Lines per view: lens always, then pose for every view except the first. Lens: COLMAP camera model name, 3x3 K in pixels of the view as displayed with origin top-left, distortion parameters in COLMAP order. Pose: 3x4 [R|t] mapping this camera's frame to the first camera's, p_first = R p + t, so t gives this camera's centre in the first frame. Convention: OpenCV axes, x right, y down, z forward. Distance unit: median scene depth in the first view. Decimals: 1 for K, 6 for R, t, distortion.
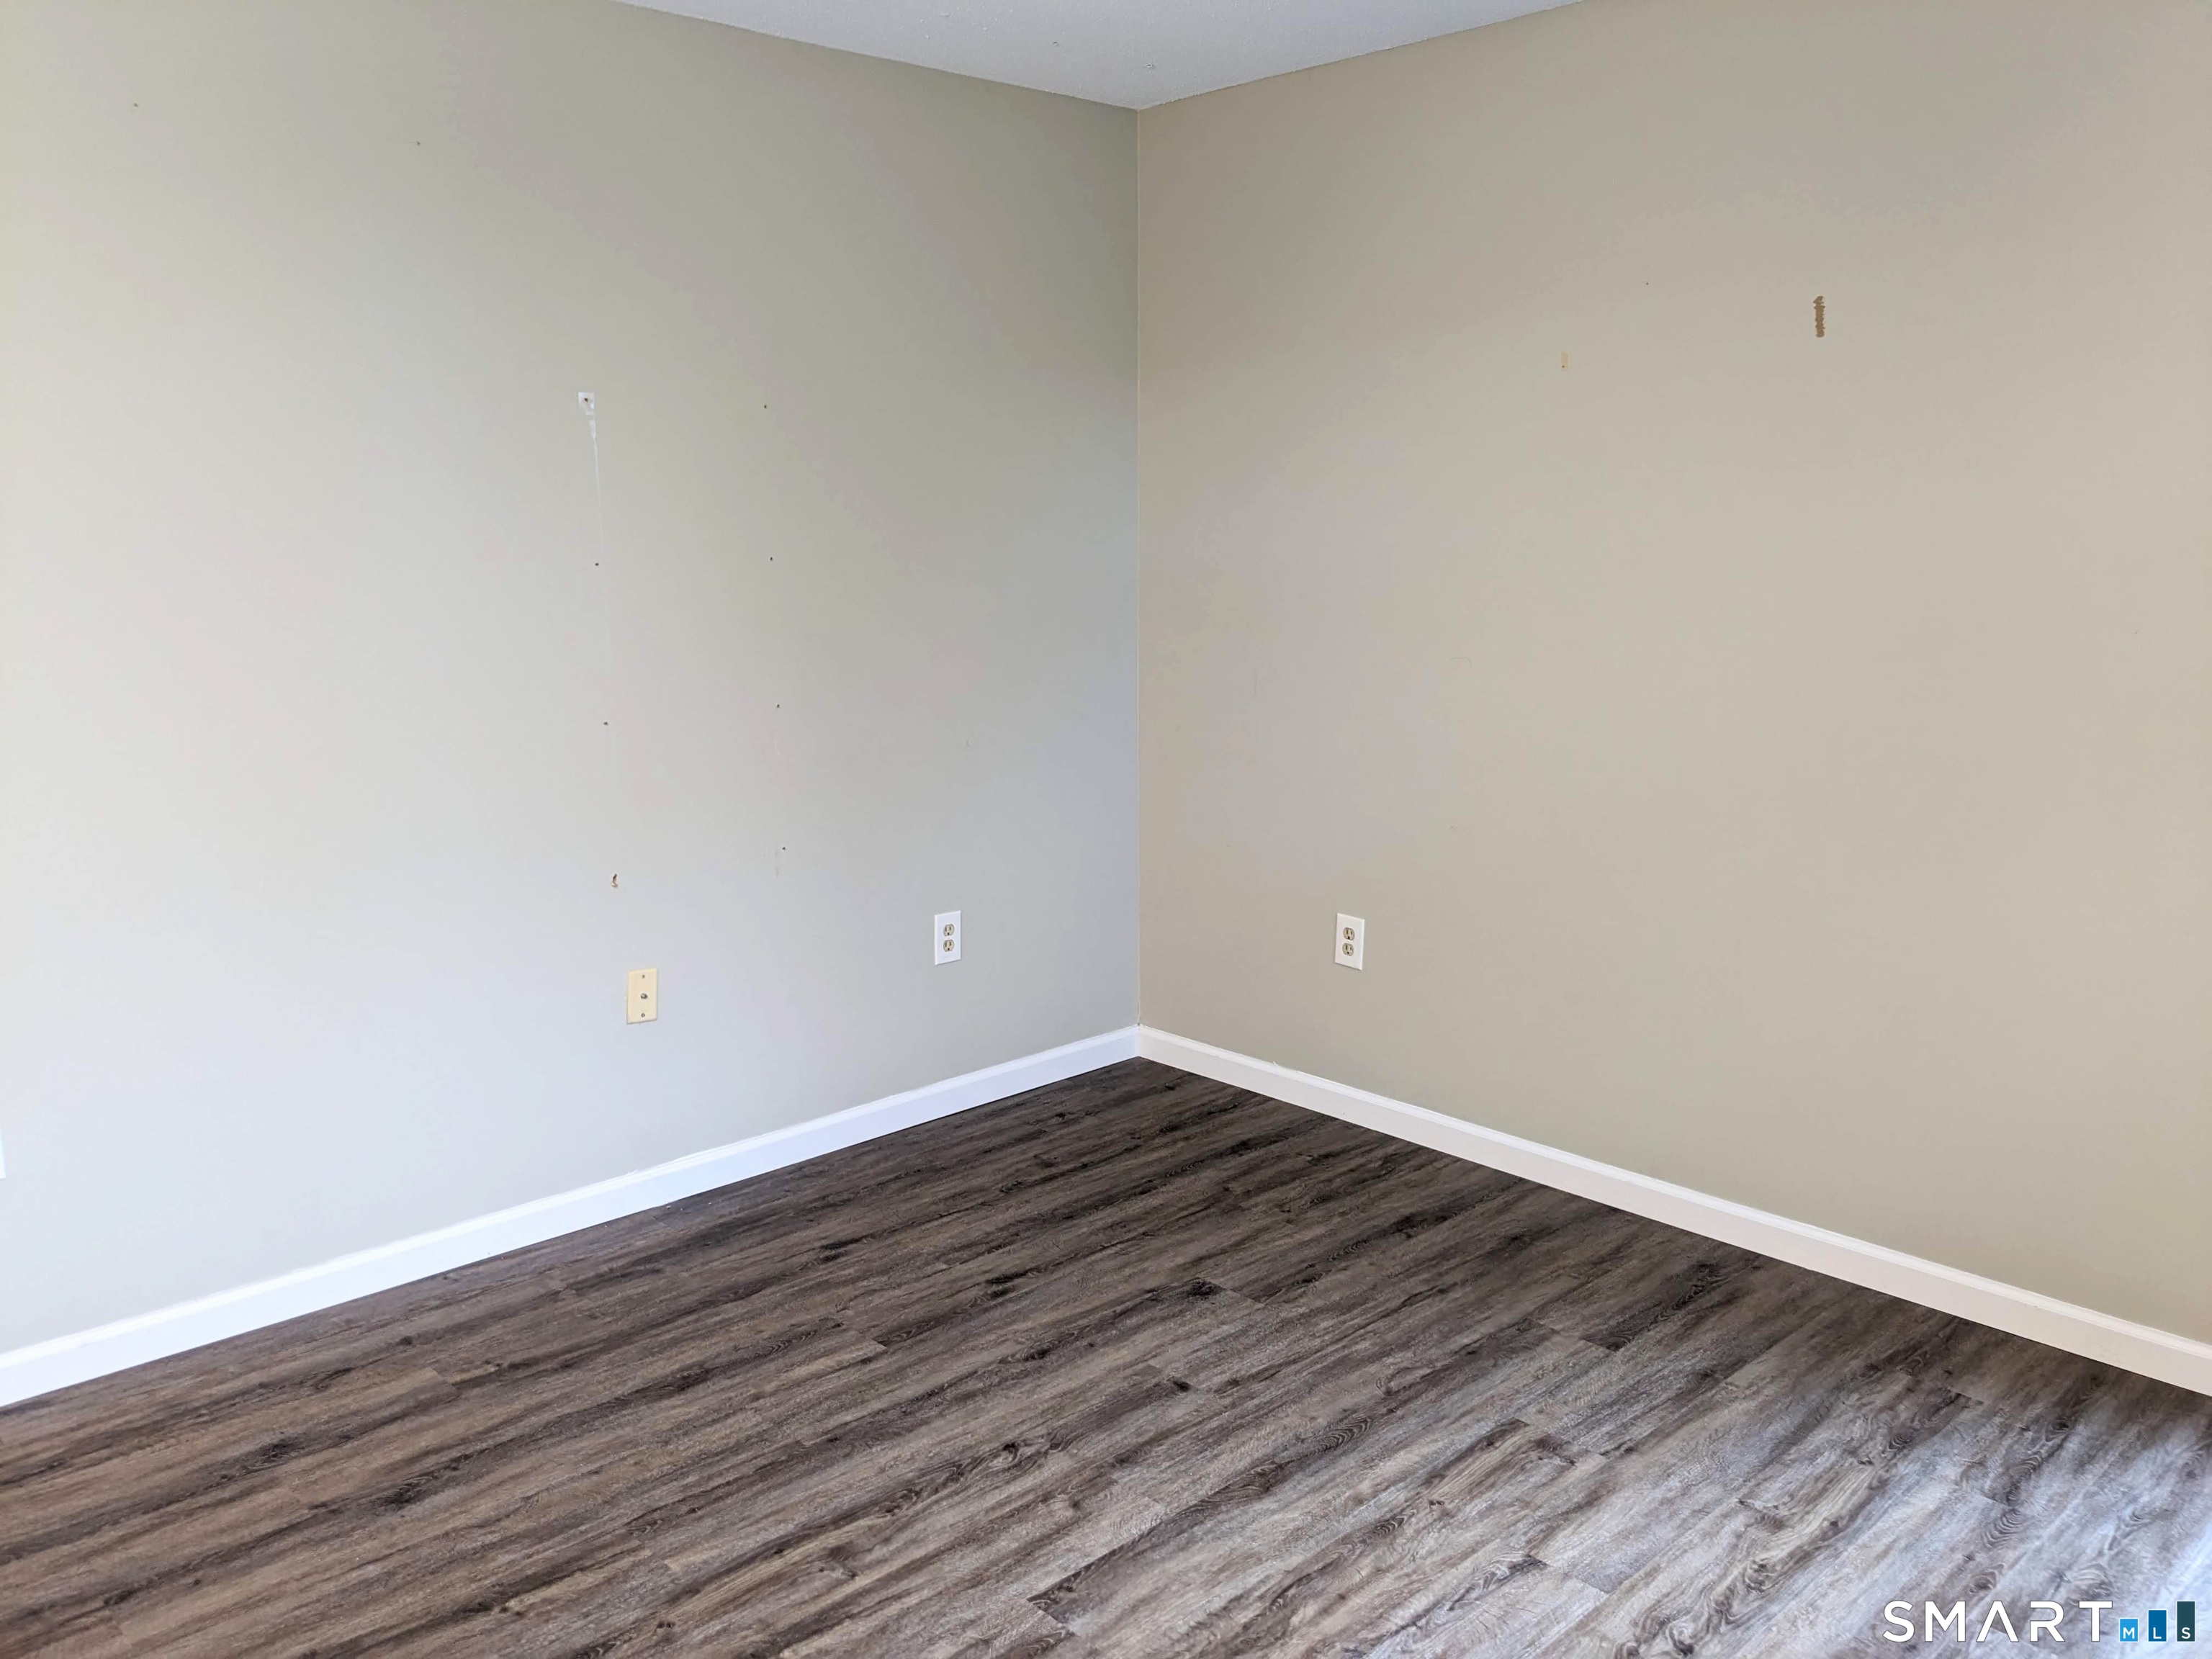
lens RADIAL K [[1754.7, 0, 1101.3], [0, 1754.7, 837.4], [0, 0, 1]] dist [0.055575, -0.091841]
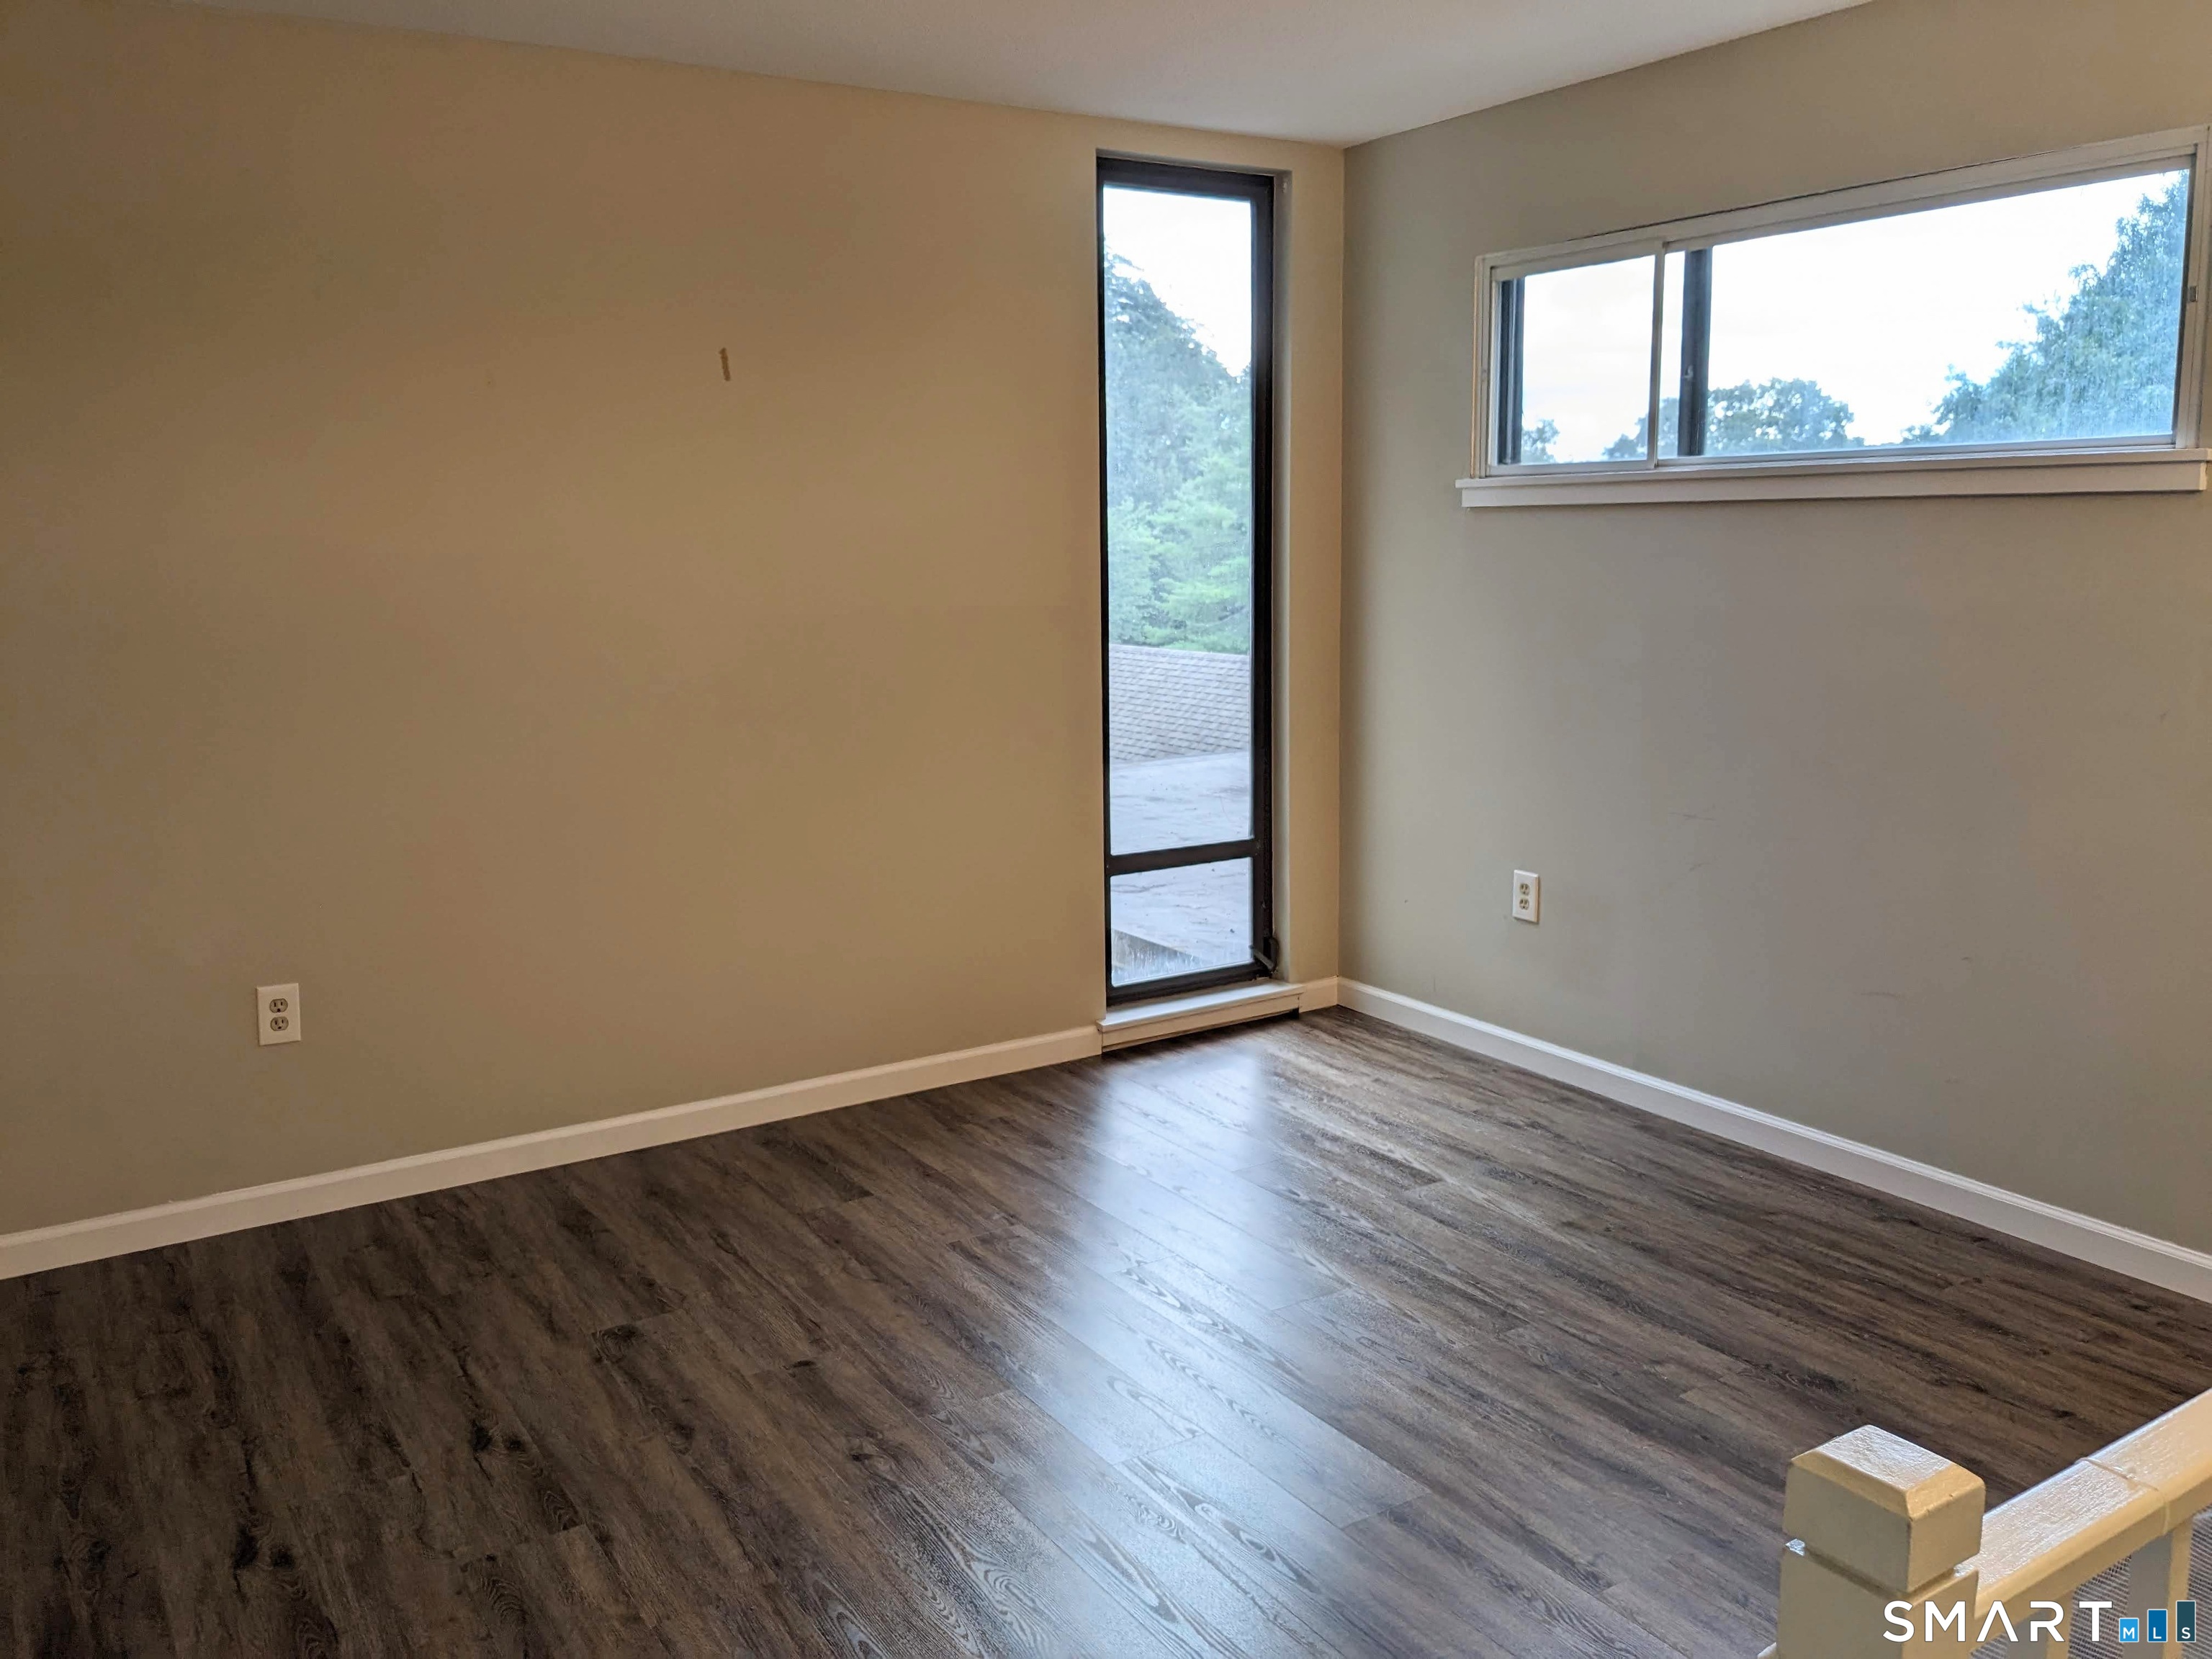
lens RADIAL K [[1754.7, 0, 1098.7], [0, 1754.7, 822.6], [0, 0, 1]] dist [0.055575, -0.091841]
pose [[0.190574, -0.164831, 0.967736, -0.769086], [0.197564, 0.972072, 0.126664, -0.080179], [-0.961587, 0.167051, 0.217816, 0.501316]]
